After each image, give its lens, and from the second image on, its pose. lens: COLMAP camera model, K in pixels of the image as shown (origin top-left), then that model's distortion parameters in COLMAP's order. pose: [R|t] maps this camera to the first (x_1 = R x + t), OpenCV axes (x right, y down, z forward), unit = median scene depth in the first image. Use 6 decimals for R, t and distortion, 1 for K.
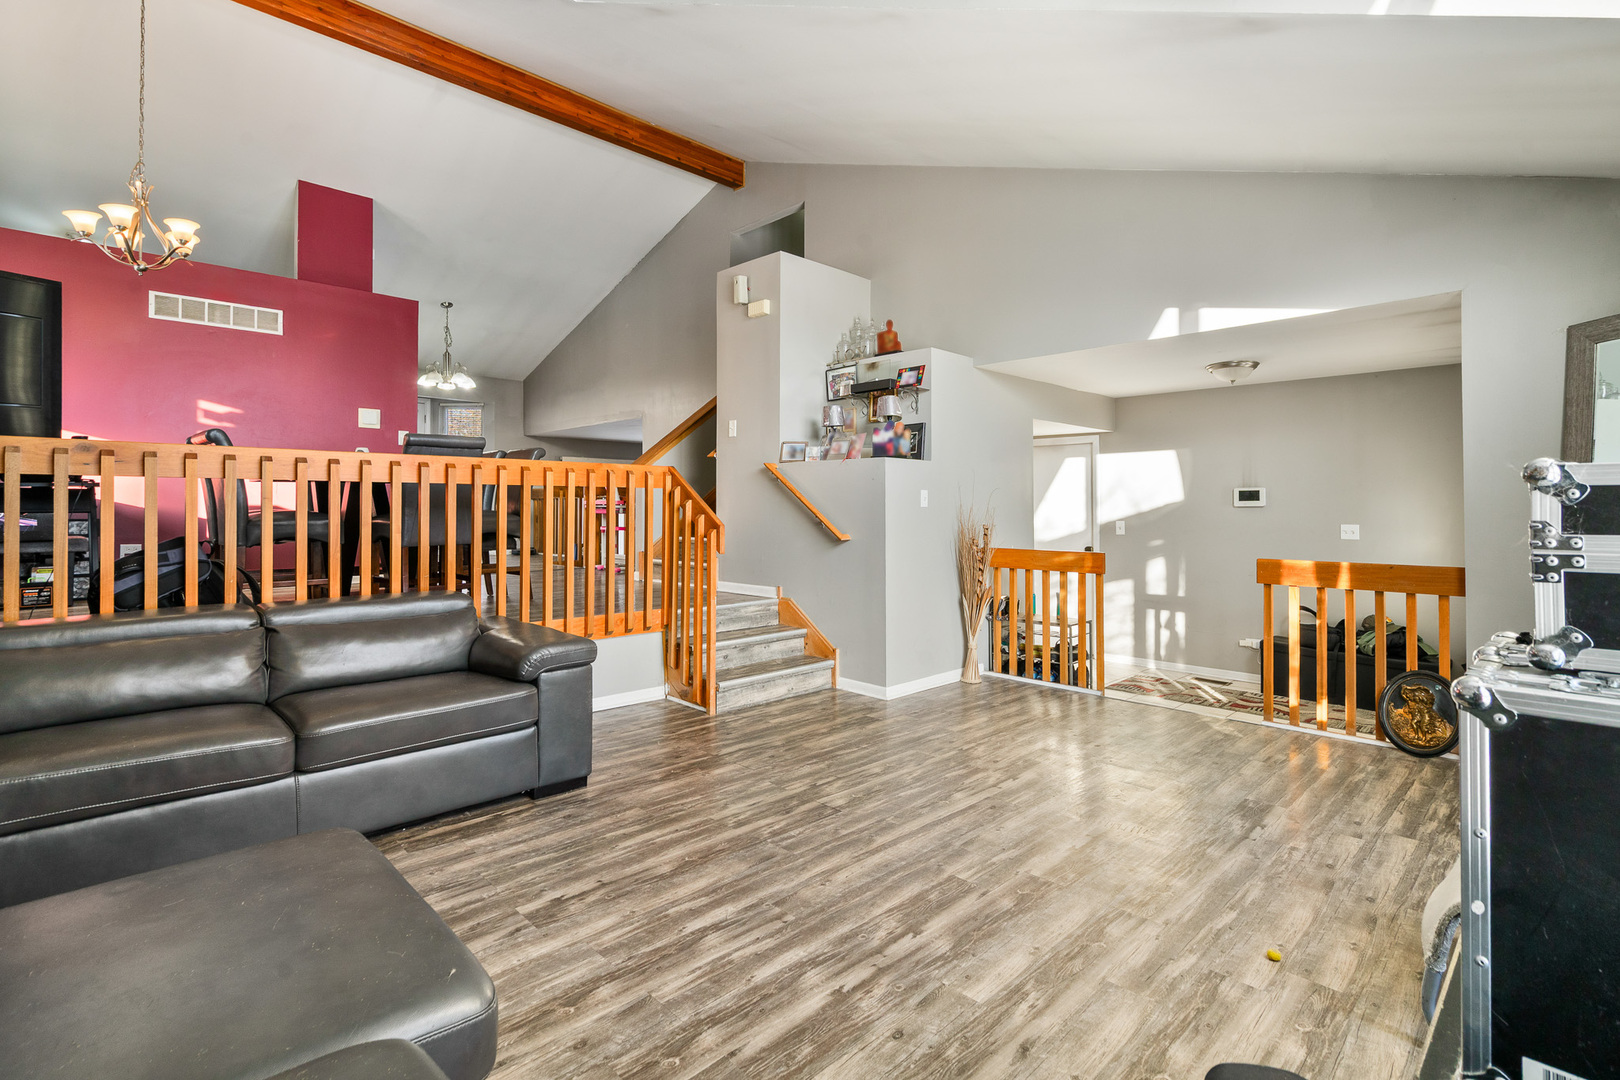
lens RADIAL K [[747.3, 0, 808.4], [0, 747.3, 529.7], [0, 0, 1]] dist [0.003822, -0.000011]
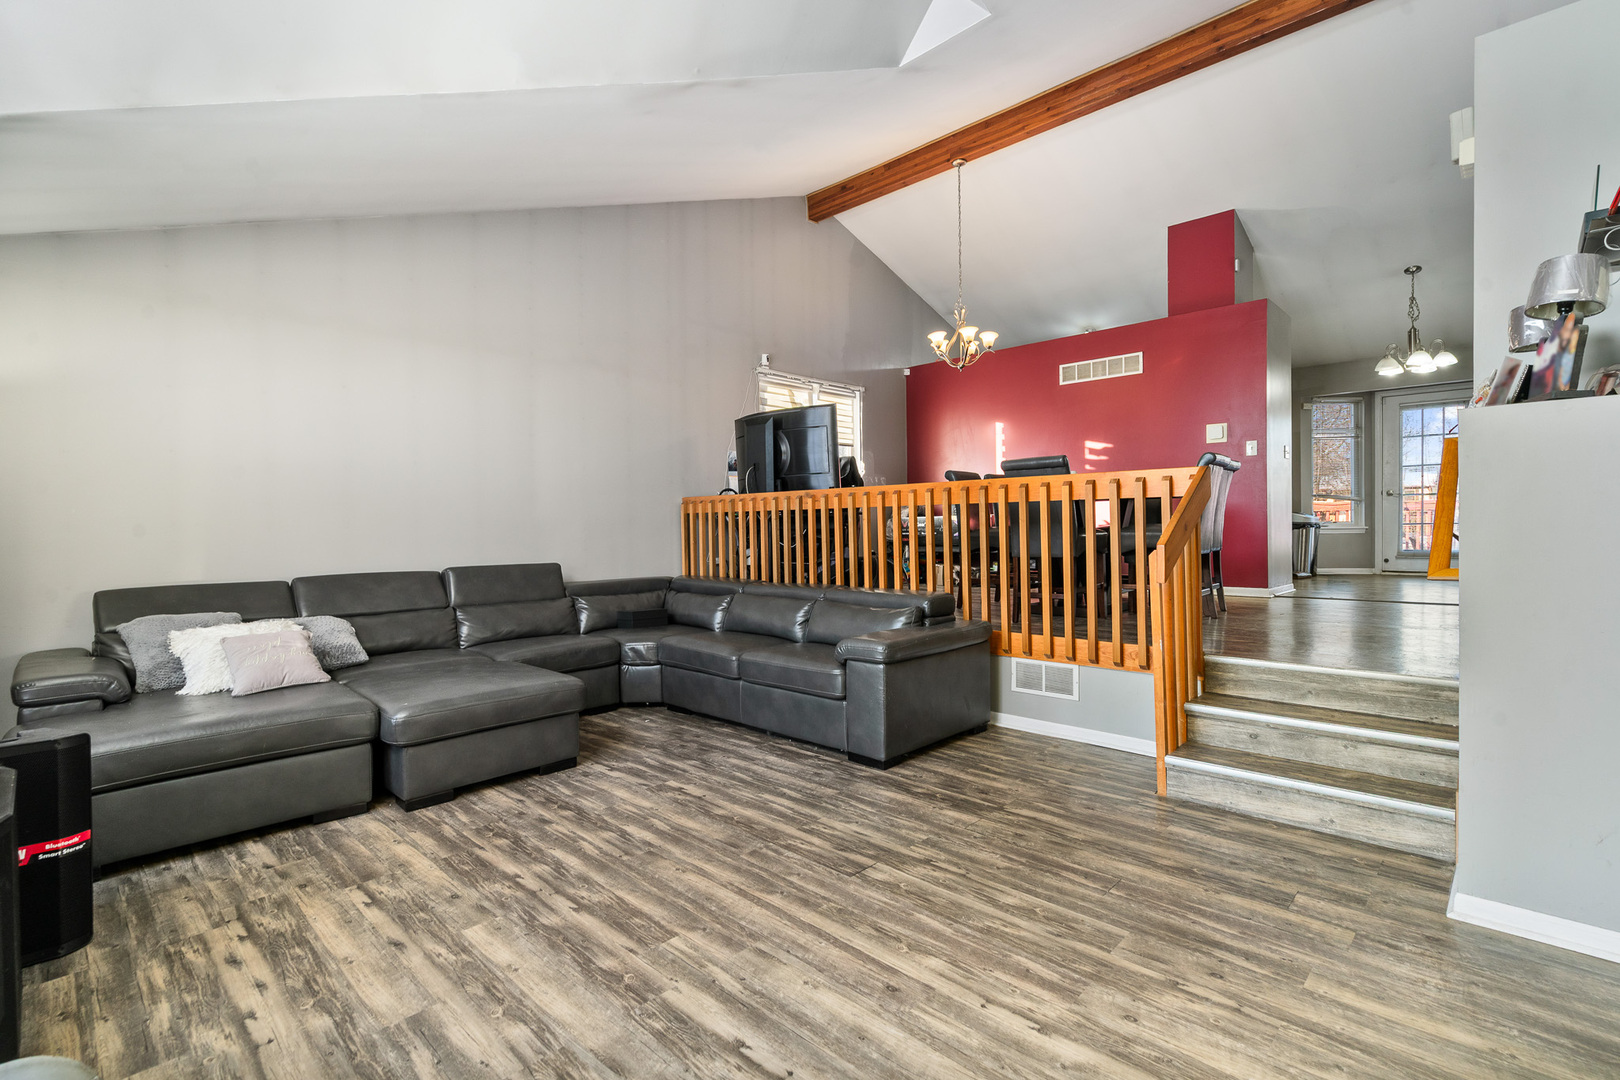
lens RADIAL K [[747.3, 0, 808.4], [0, 747.3, 529.7], [0, 0, 1]] dist [0.003822, -0.000011]
pose [[0.034624, -0.004244, -0.999391, 0.974271], [-0.010397, 0.999935, -0.004606, -0.013375], [0.999346, 0.010551, 0.034578, 1.004334]]
